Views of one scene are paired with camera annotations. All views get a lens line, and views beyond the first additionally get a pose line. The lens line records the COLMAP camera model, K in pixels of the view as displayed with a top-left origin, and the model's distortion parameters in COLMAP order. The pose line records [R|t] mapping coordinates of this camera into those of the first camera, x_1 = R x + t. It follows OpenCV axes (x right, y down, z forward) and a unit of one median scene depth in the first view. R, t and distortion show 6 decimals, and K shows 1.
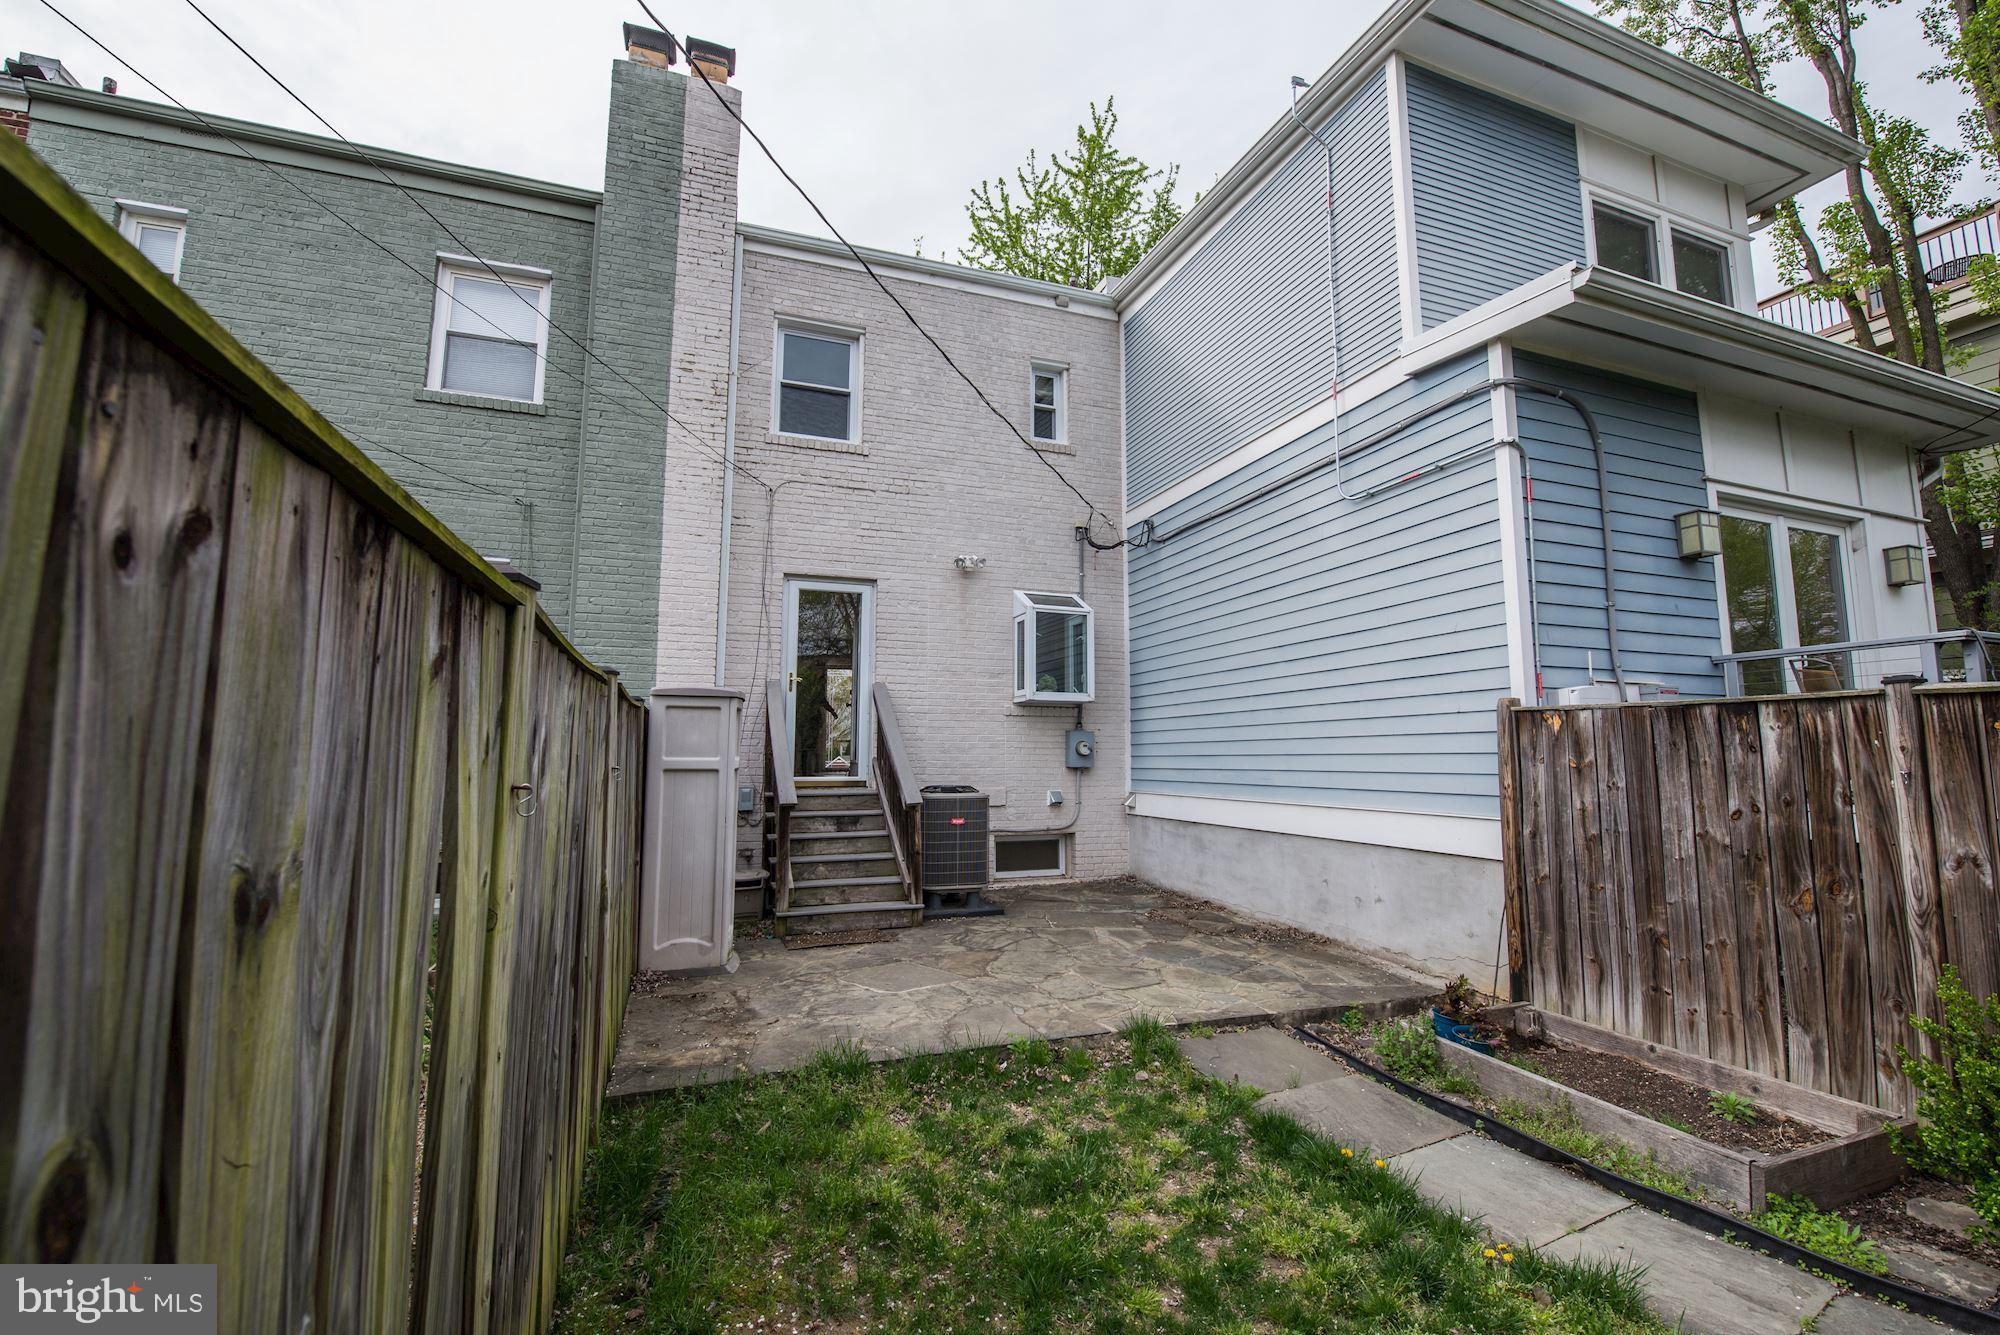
lens RADIAL K [[835.3, 0, 1004.2], [0, 835.3, 674.1], [0, 0, 1]] dist [0.002626, -0.002498]
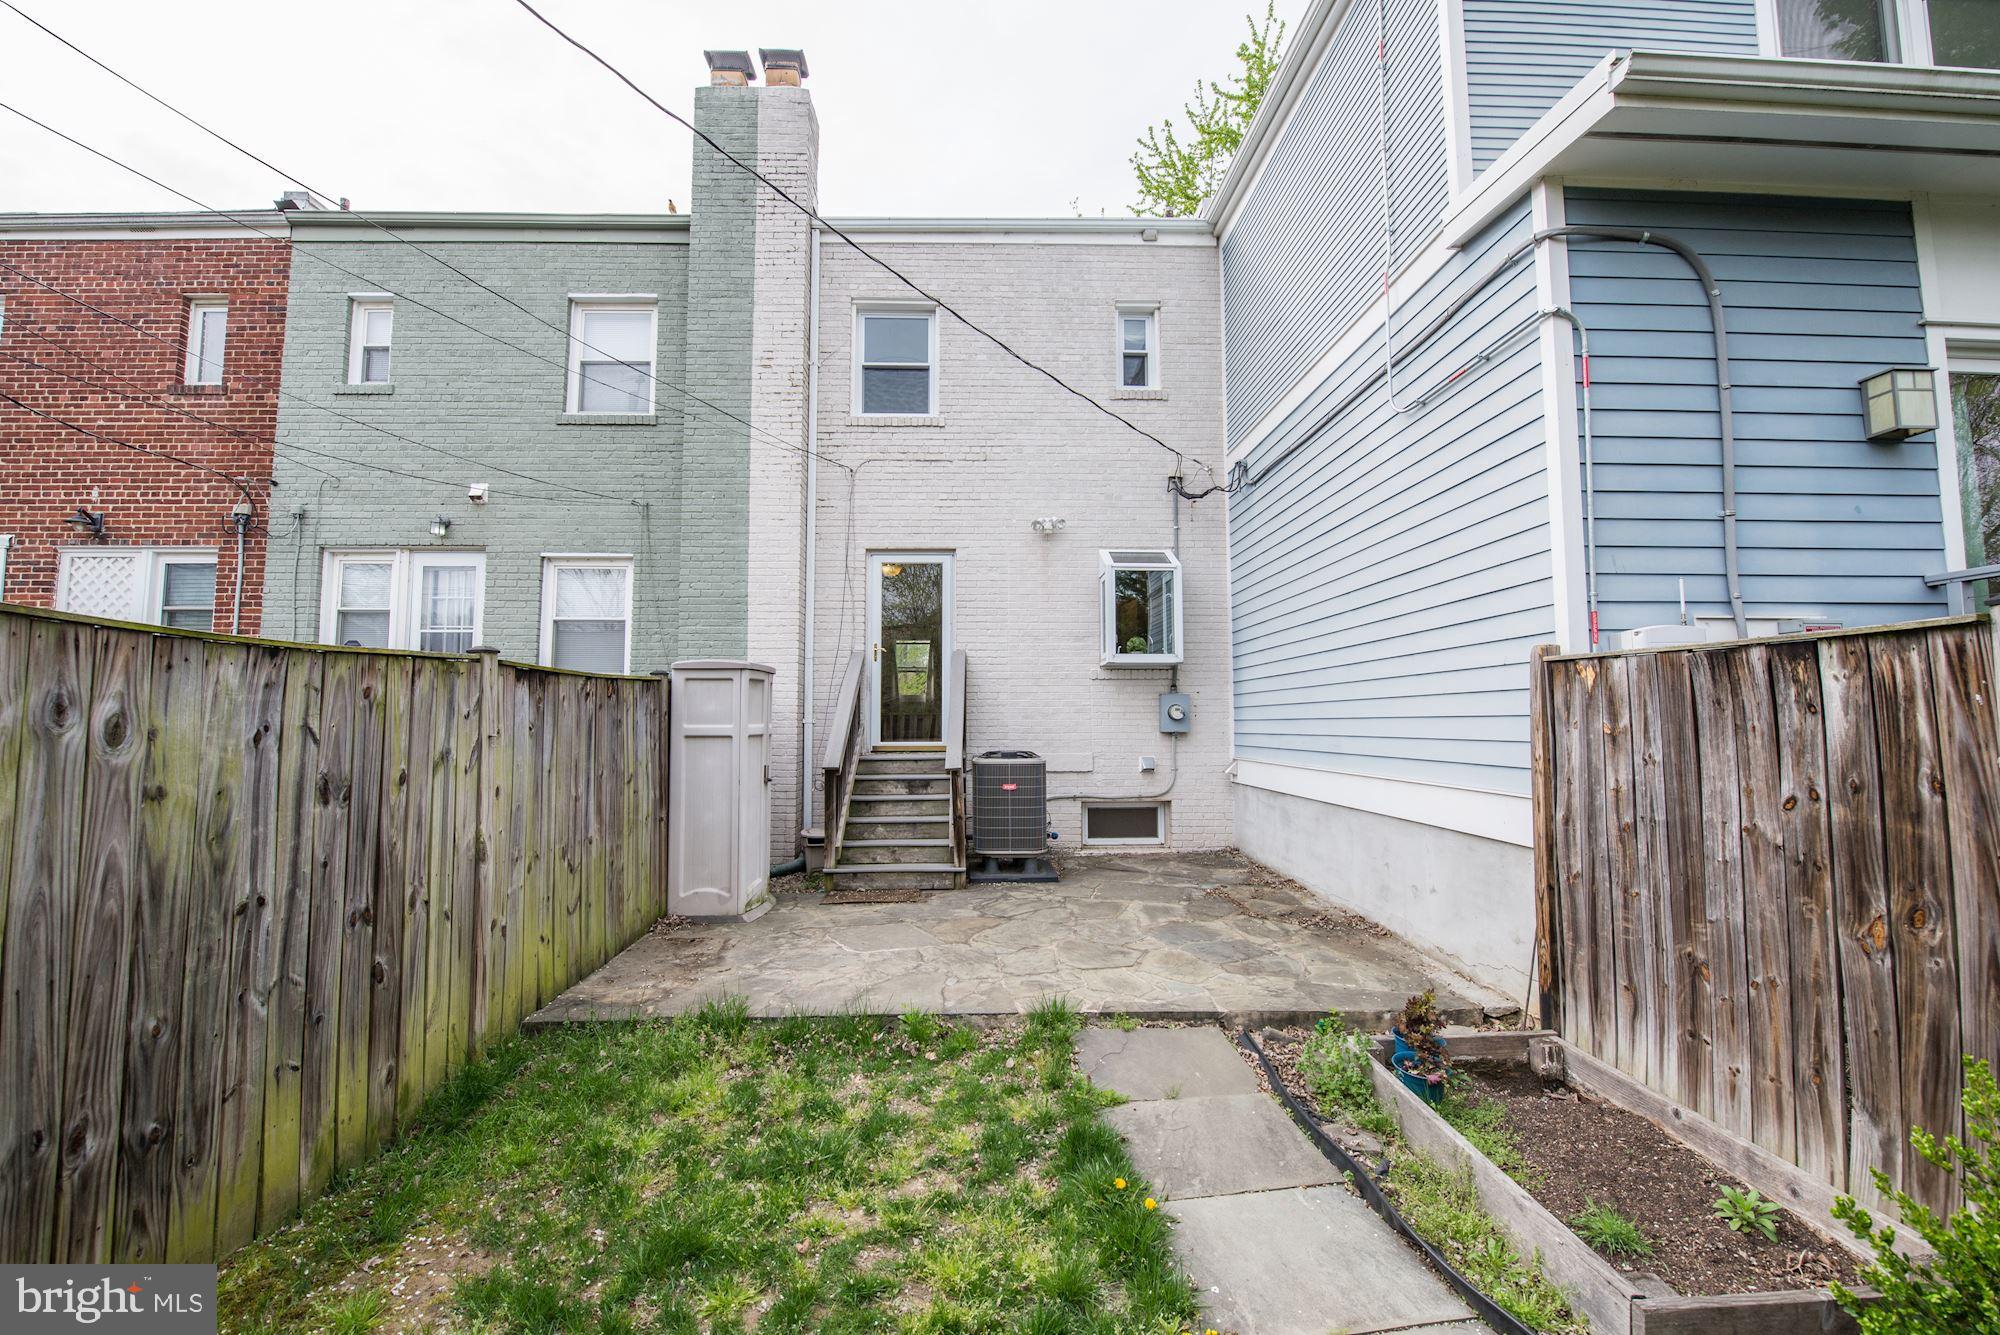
lens RADIAL K [[812.3, 0, 1005.2], [0, 812.3, 675.5], [0, 0, 1]] dist [-0.002243, -0.000021]
pose [[0.951035, -0.021641, -0.308324, 0.305738], [0.034748, 0.998708, 0.037082, 0.009367], [0.307123, -0.045979, 0.950559, 0.105802]]
